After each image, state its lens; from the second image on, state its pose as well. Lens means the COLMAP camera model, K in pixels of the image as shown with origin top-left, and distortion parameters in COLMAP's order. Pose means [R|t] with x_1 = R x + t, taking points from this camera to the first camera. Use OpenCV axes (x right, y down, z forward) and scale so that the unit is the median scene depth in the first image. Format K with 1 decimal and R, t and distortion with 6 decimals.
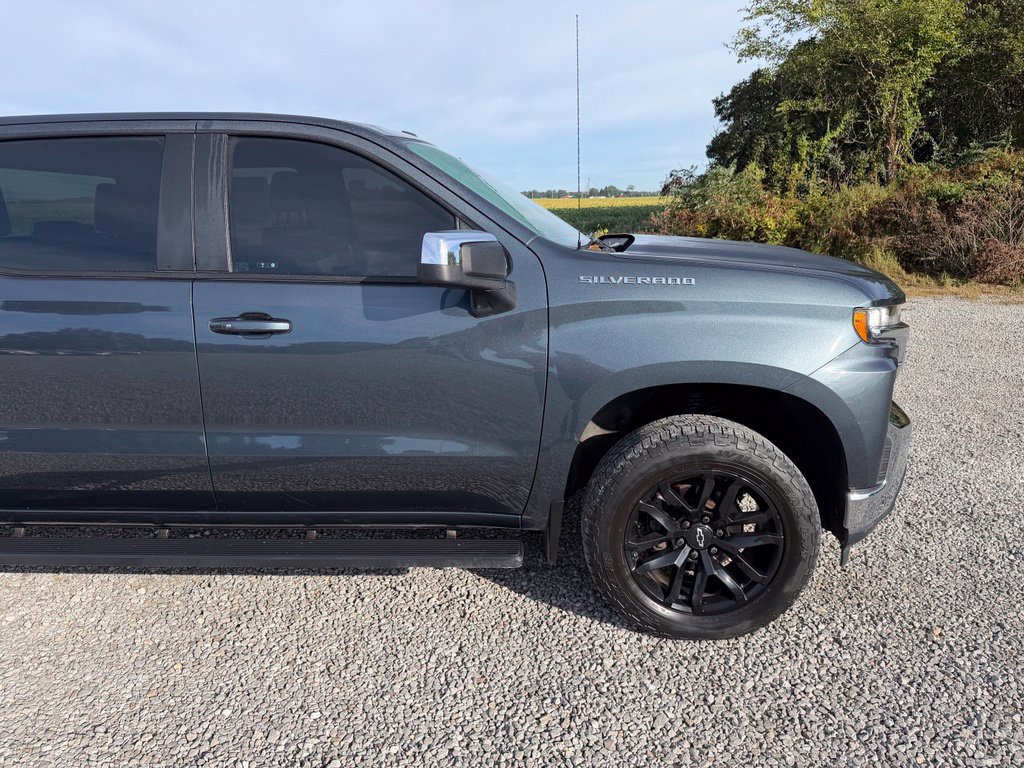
lens RADIAL K [[728.7, 0, 511.7], [0, 728.7, 381.2], [0, 0, 1]] dist [0.000848, -0.008344]
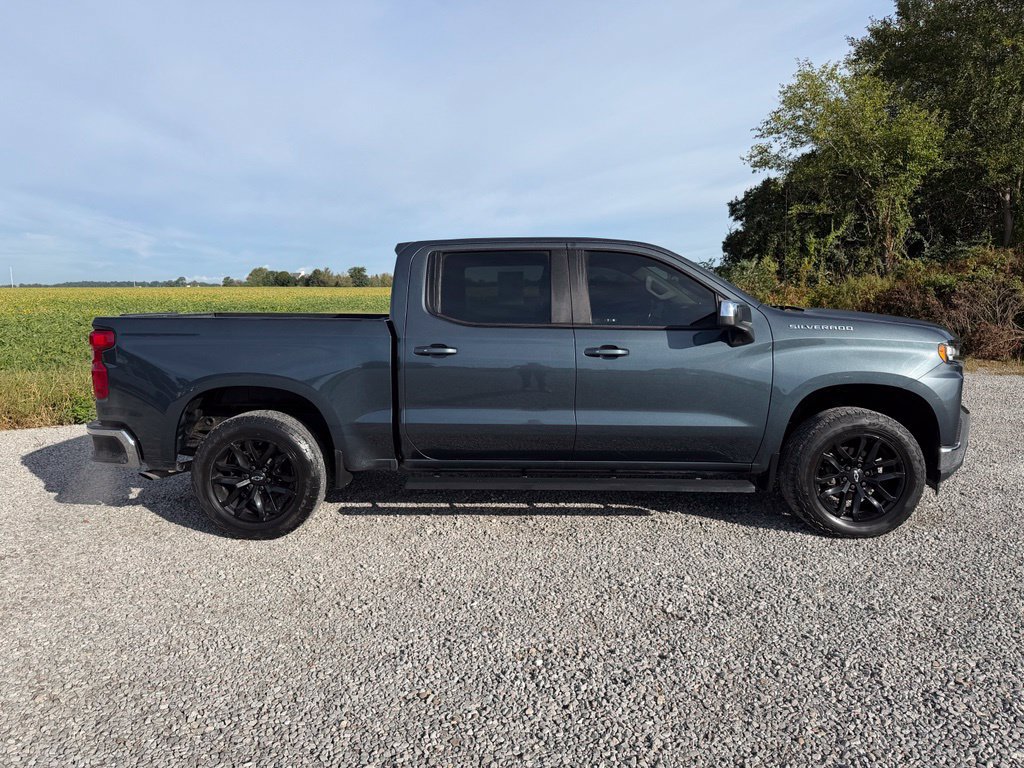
lens RADIAL K [[728.7, 0, 512.9], [0, 728.7, 379.5], [0, 0, 1]] dist [0.000848, -0.008344]
pose [[0.999898, 0.003313, 0.013863, -0.097376], [-0.001640, 0.992898, -0.118956, 0.032294], [-0.014158, 0.118922, 0.992803, -0.123430]]
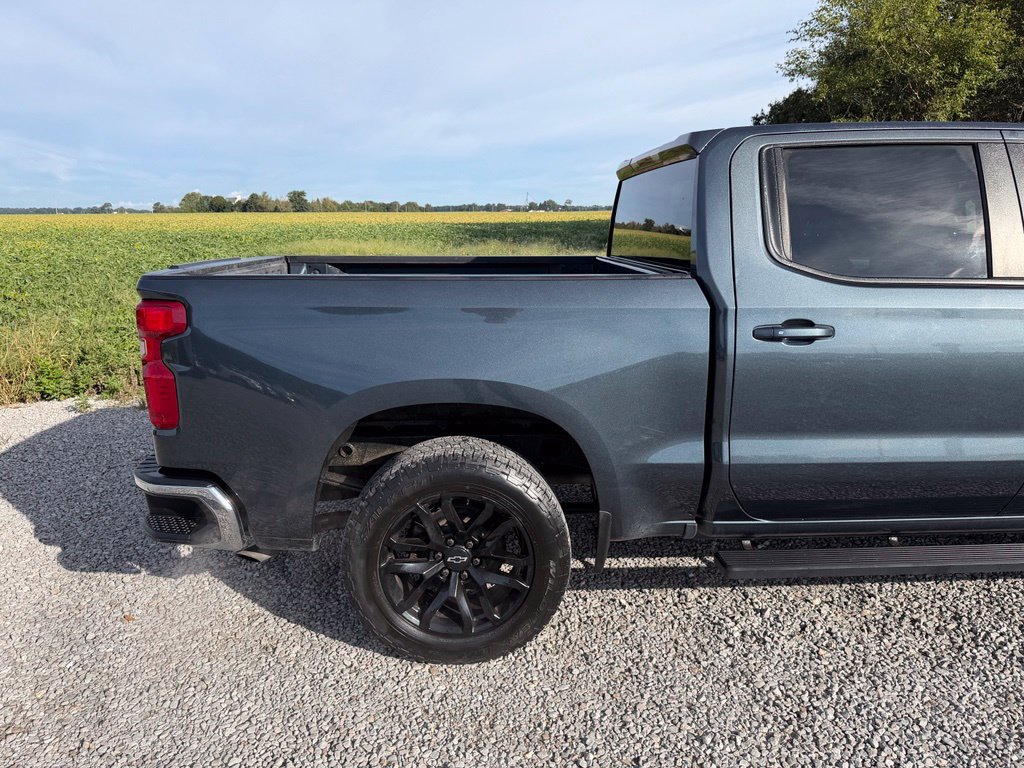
lens RADIAL K [[728.7, 0, 515.1], [0, 728.7, 380.0], [0, 0, 1]] dist [0.000848, -0.008344]
pose [[0.995960, -0.018278, 0.087913, -0.199663], [0.019966, 0.999632, -0.018351, -0.001526], [-0.087546, 0.020032, 0.995959, 0.010015]]
